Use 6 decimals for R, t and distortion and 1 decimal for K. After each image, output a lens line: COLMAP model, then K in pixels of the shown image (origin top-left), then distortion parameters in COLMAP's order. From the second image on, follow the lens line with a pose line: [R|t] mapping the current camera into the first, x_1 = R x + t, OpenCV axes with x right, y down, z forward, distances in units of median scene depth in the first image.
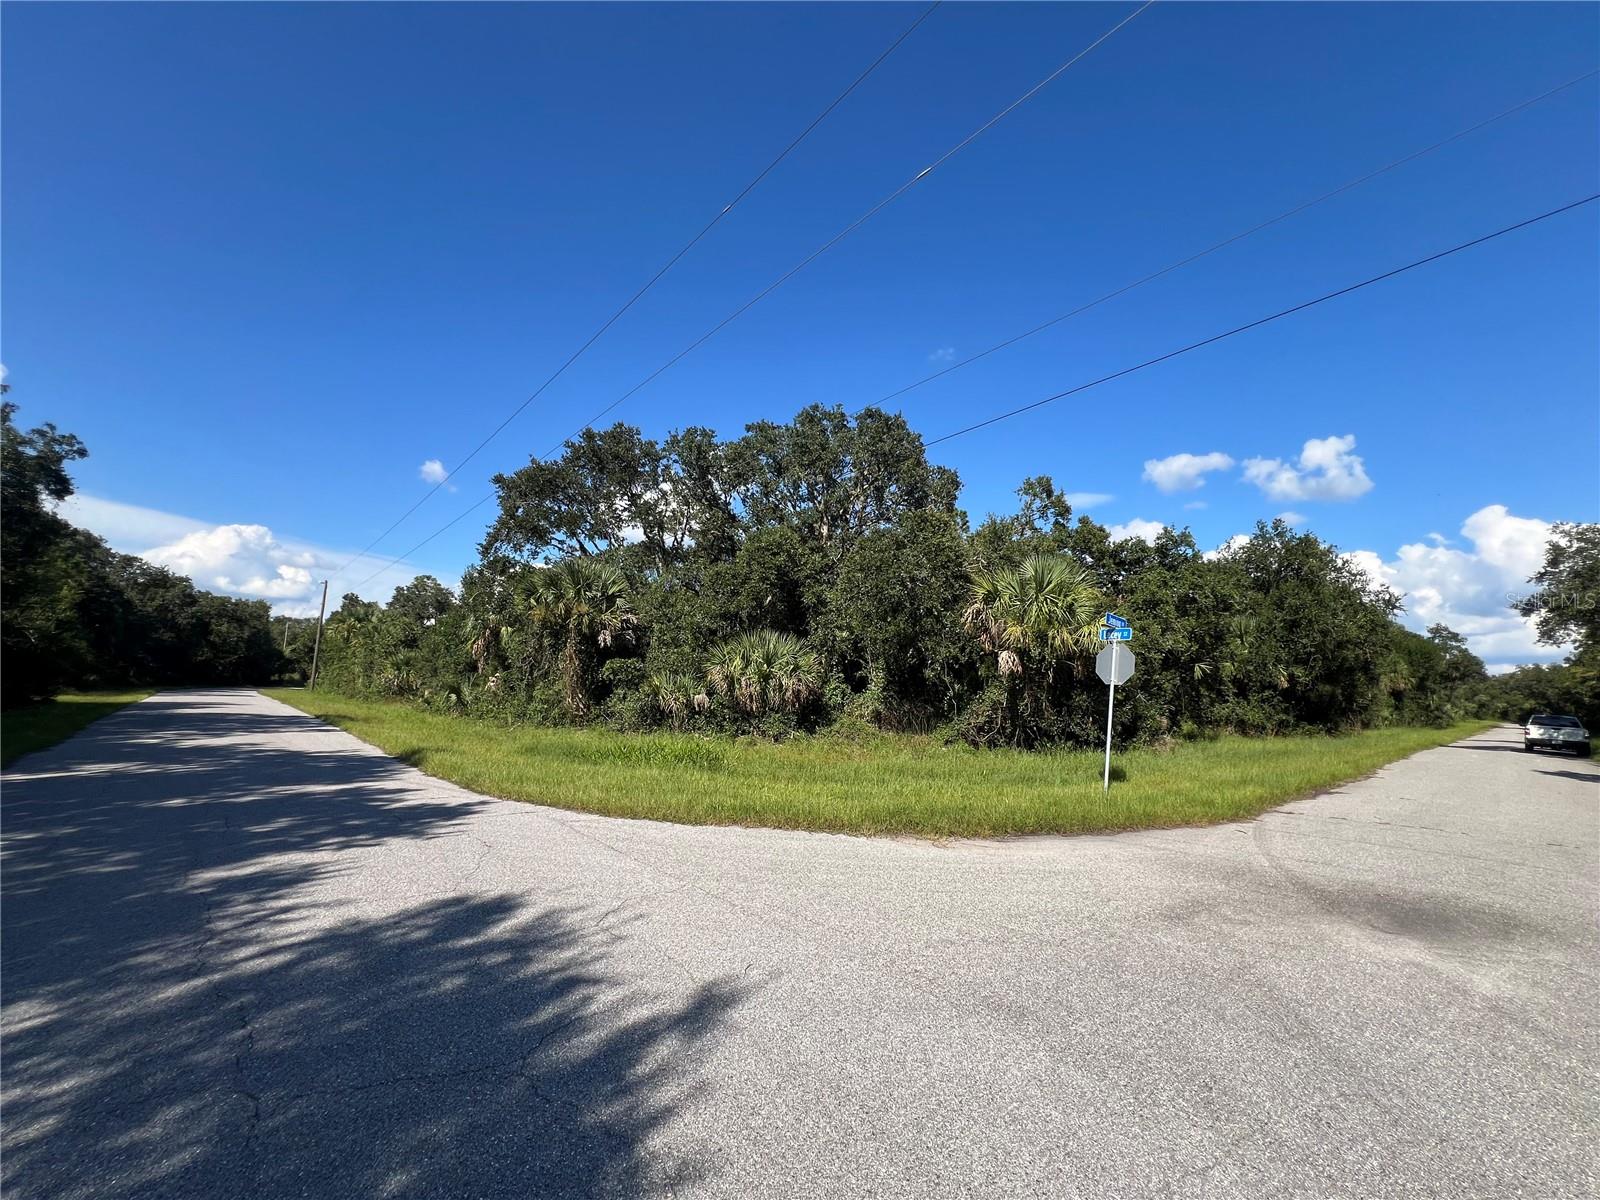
lens RADIAL K [[642.7, 0, 800.5], [0, 642.7, 604.2], [0, 0, 1]] dist [-0.001734, 0.000022]
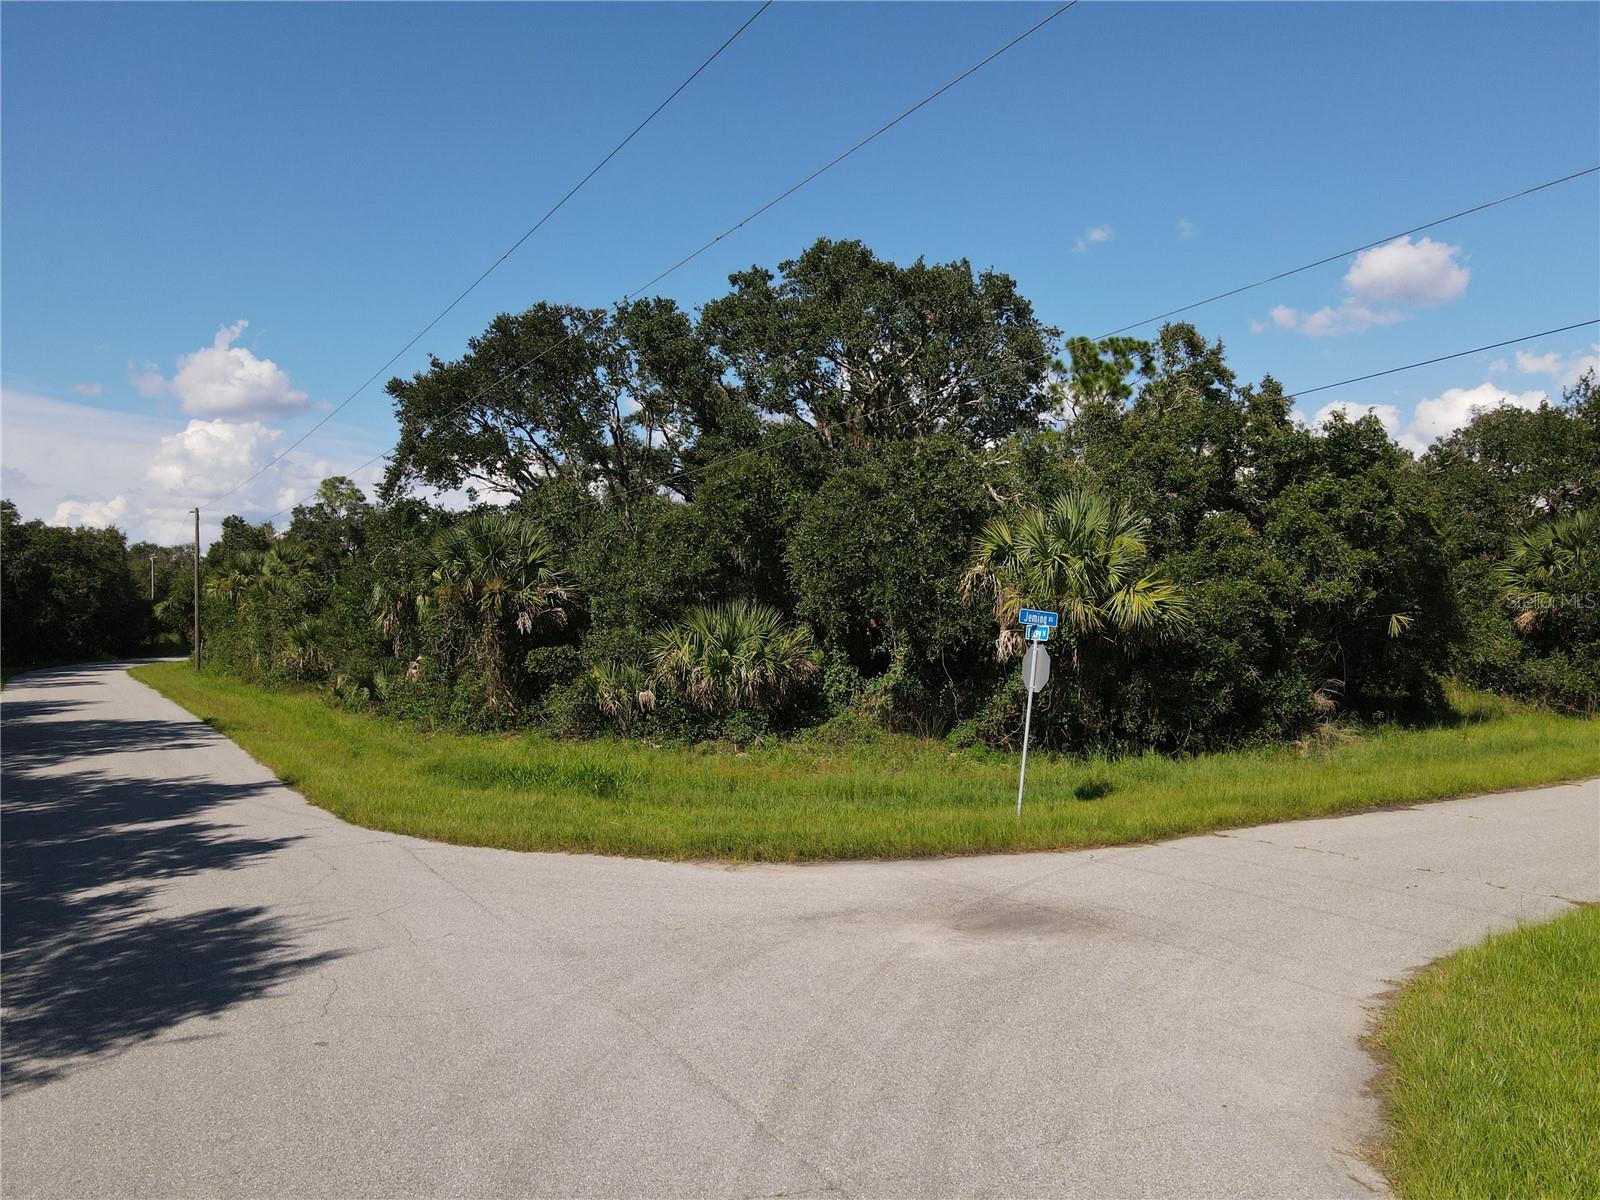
lens RADIAL K [[1180.8, 0, 804.1], [0, 1180.8, 616.9], [0, 0, 1]] dist [-0.008838, 0.037396]
pose [[0.984368, -0.037747, -0.172031, 0.254534], [0.060082, 0.990141, 0.126537, -0.105455], [0.165558, -0.134895, 0.976931, -0.315290]]
